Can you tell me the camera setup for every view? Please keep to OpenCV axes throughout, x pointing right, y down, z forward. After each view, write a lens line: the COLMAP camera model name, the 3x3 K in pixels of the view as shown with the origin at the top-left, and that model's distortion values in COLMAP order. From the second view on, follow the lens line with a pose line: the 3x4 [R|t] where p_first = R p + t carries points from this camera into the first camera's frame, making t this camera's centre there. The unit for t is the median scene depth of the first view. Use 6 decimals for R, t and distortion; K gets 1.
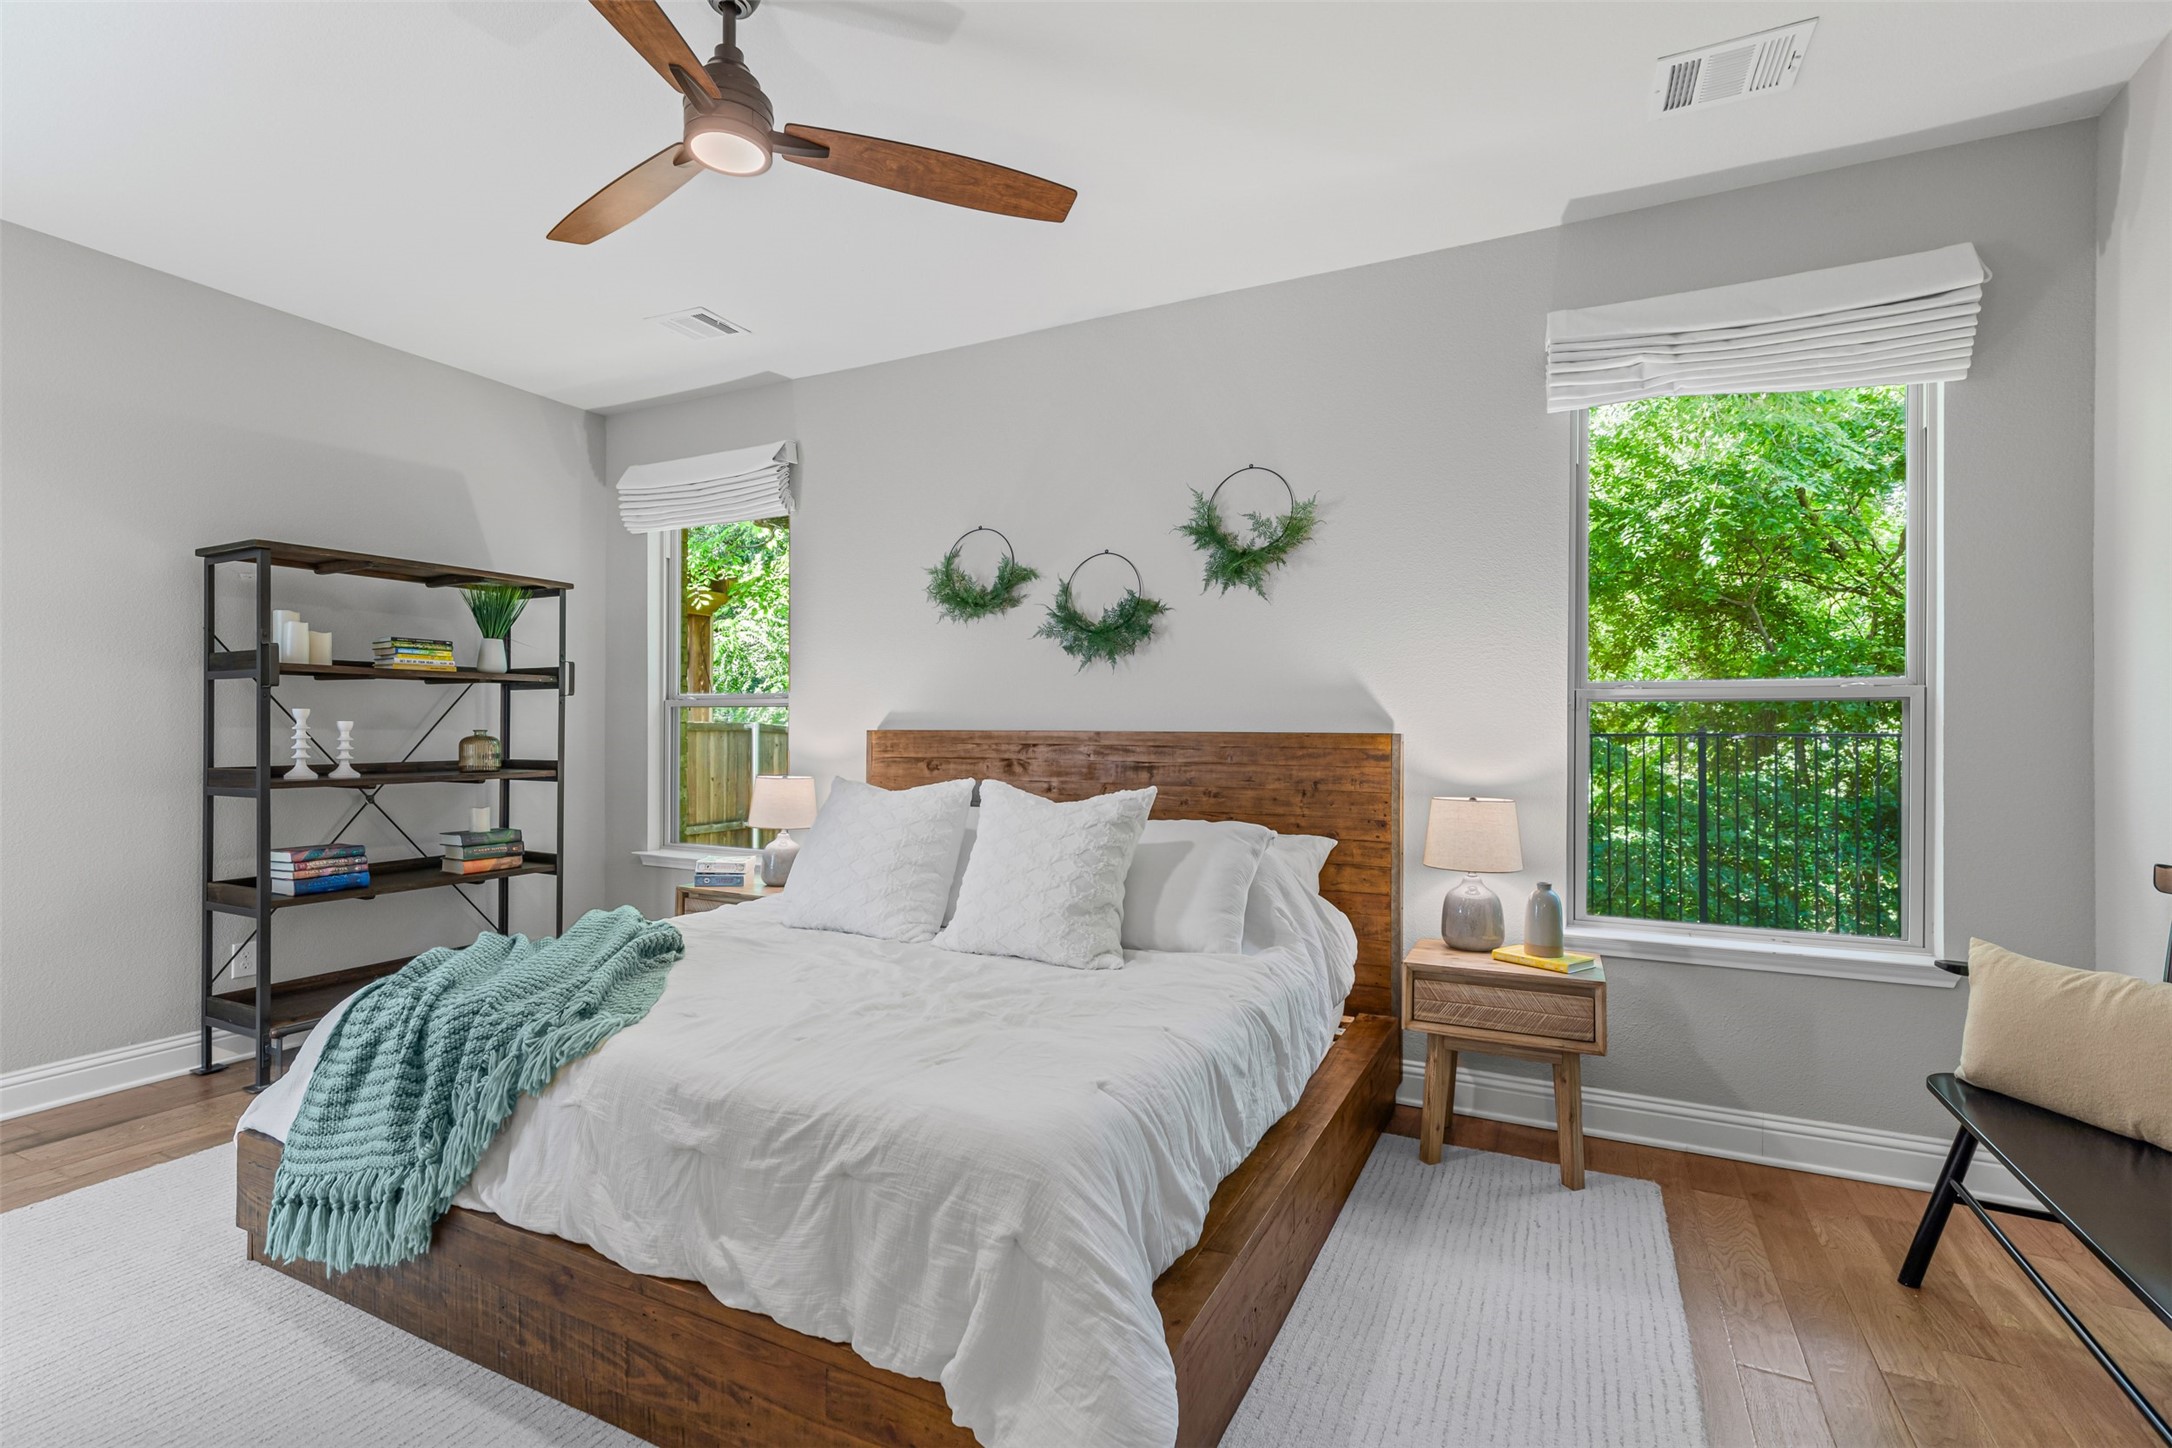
lens RADIAL K [[967.5, 0, 1082.4], [0, 967.5, 733.3], [0, 0, 1]] dist [0.010301, -0.003105]
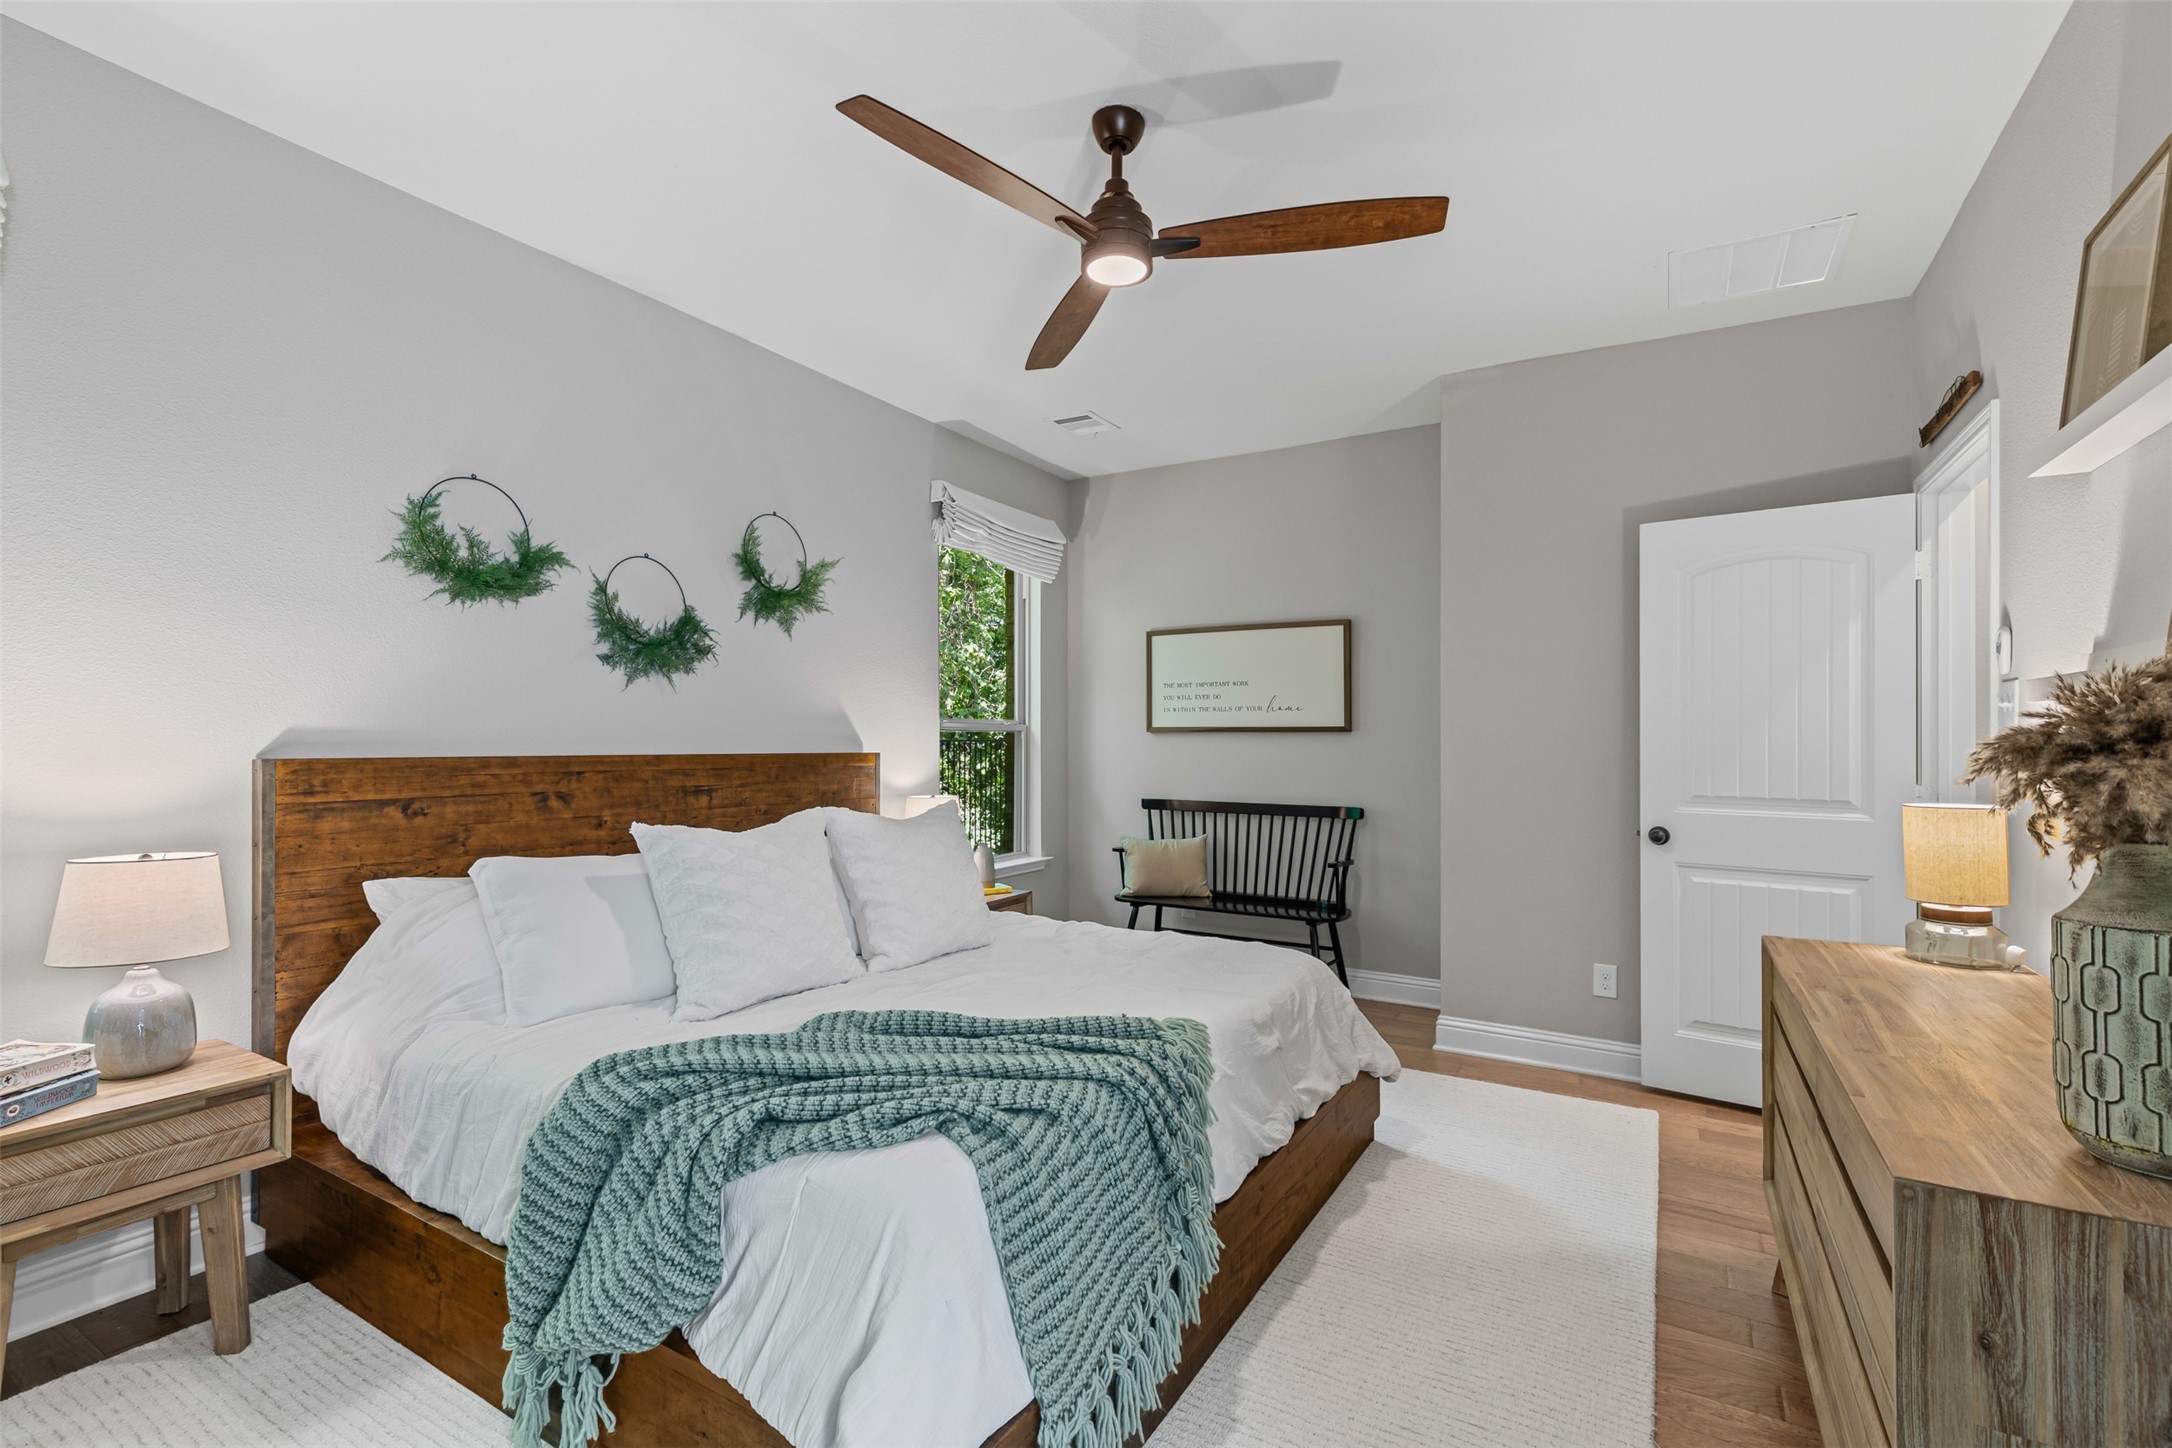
lens RADIAL K [[967.5, 0, 1081.0], [0, 967.5, 728.3], [0, 0, 1]] dist [0.010301, -0.003105]
pose [[0.074034, 0.007069, 0.997231, -0.910340], [-0.004911, 0.999965, -0.006724, -0.023959], [-0.997244, -0.004399, 0.074067, 0.563795]]
